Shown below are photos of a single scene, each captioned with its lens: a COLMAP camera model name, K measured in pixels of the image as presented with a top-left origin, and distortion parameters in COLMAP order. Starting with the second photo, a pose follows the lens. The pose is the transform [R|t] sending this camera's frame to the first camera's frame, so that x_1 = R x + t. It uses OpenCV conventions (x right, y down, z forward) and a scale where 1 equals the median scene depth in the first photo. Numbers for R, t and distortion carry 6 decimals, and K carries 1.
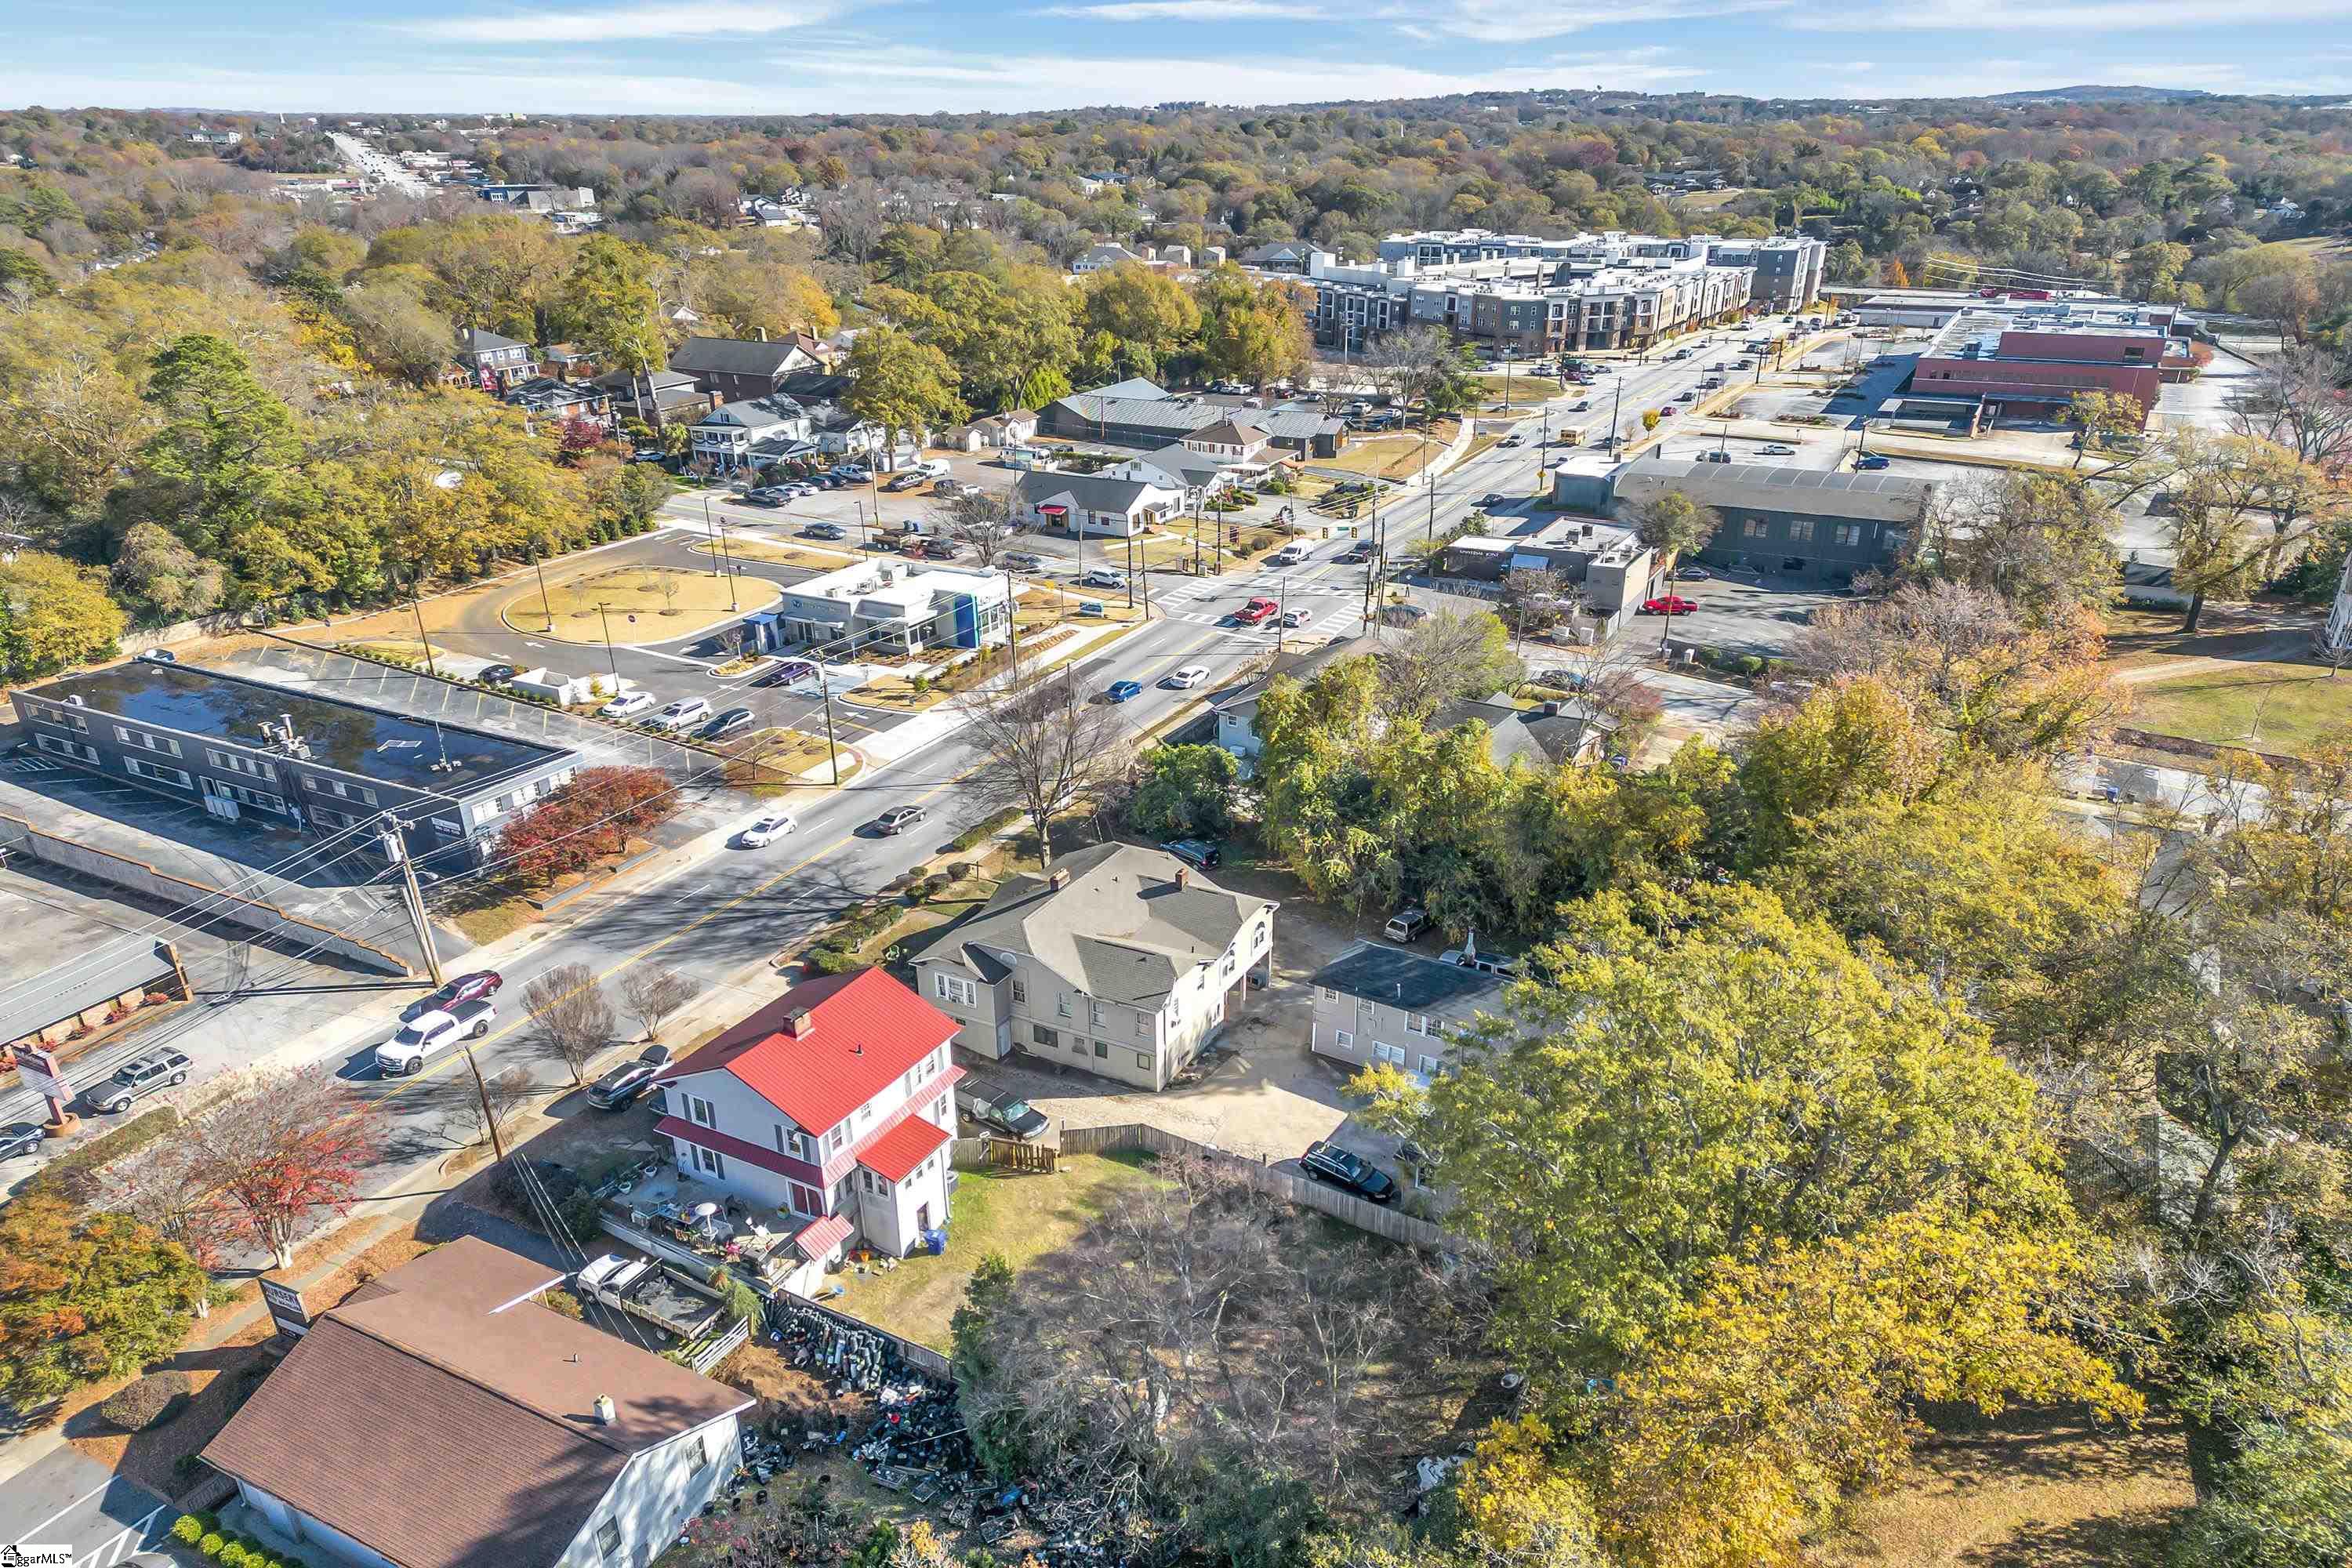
lens RADIAL K [[1650.6, 0, 1183.0], [0, 1650.6, 848.2], [0, 0, 1]] dist [0.087442, -0.085365]
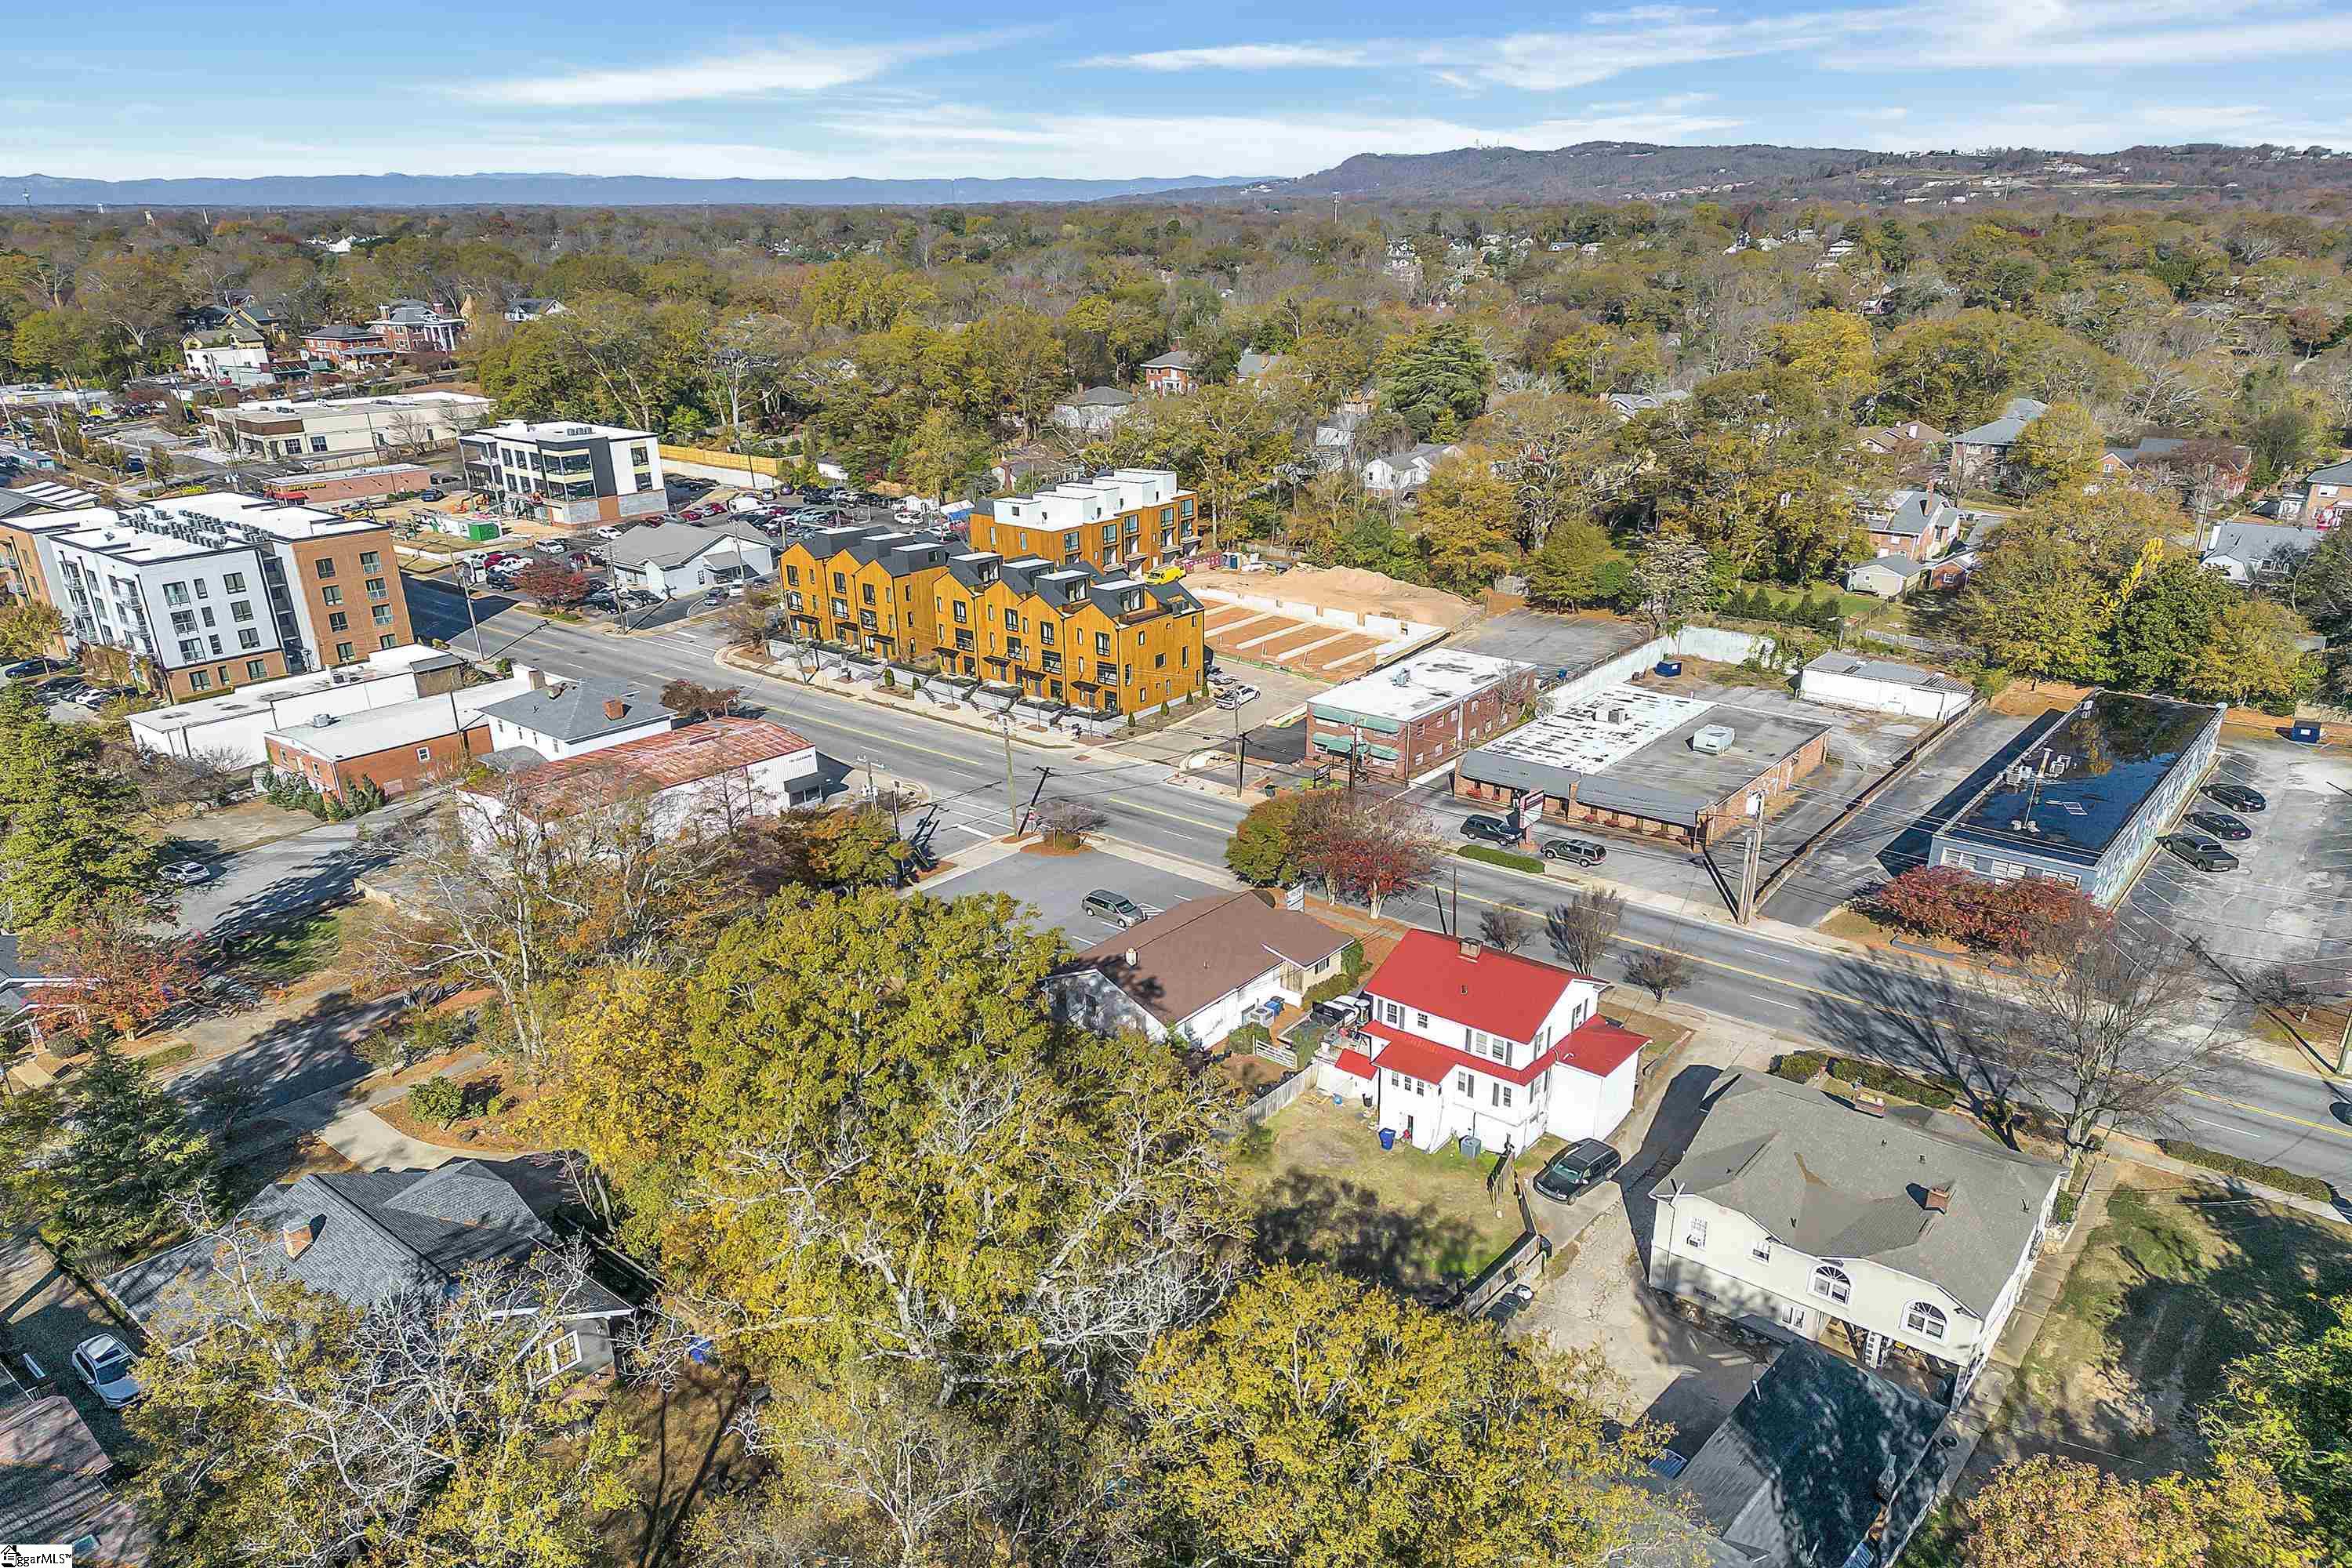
lens RADIAL K [[1650.6, 0, 1183.0], [0, 1650.6, 848.2], [0, 0, 1]] dist [0.087442, -0.085365]
pose [[-0.186123, 0.365722, -0.911924, 0.463242], [-0.389831, 0.824473, 0.410214, -0.194377], [0.901881, 0.431847, -0.010884, 0.391677]]
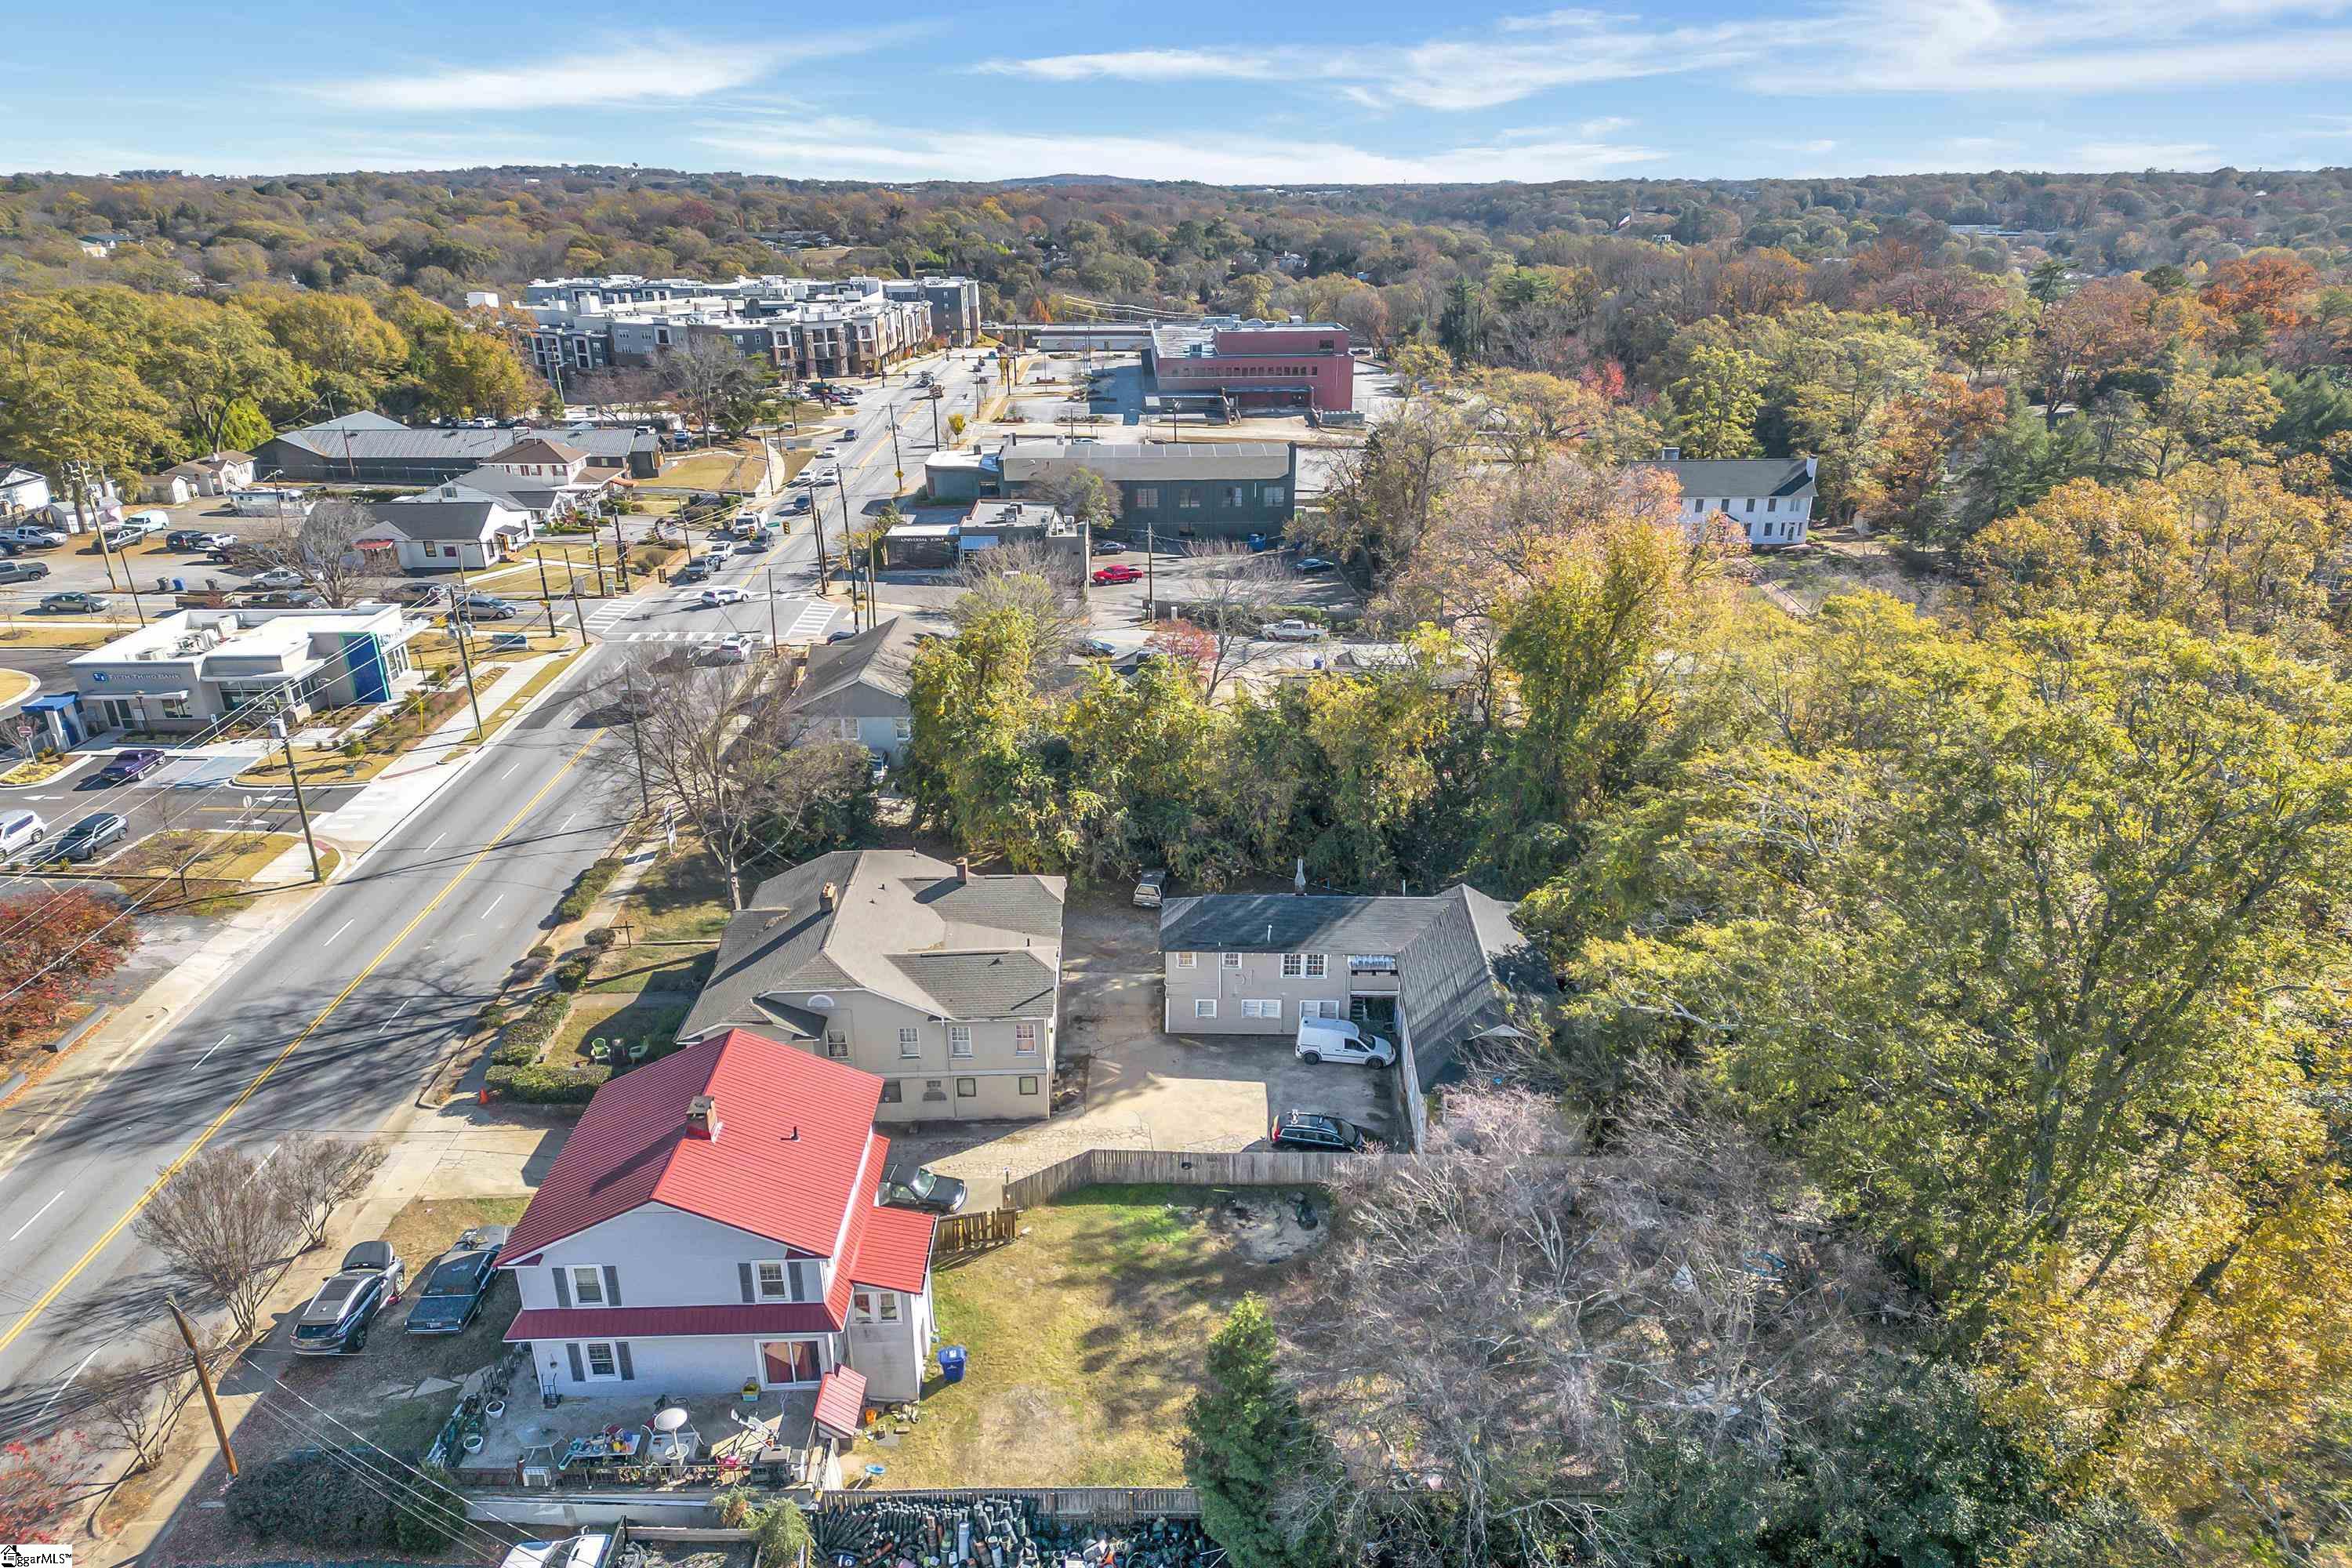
lens RADIAL K [[1650.6, 0, 1183.0], [0, 1650.6, 848.2], [0, 0, 1]] dist [0.087442, -0.085365]
pose [[0.866474, -0.183788, 0.464161, -0.179433], [0.203032, 0.979134, 0.008686, 0.014803], [-0.456072, 0.086713, 0.885708, 0.144176]]
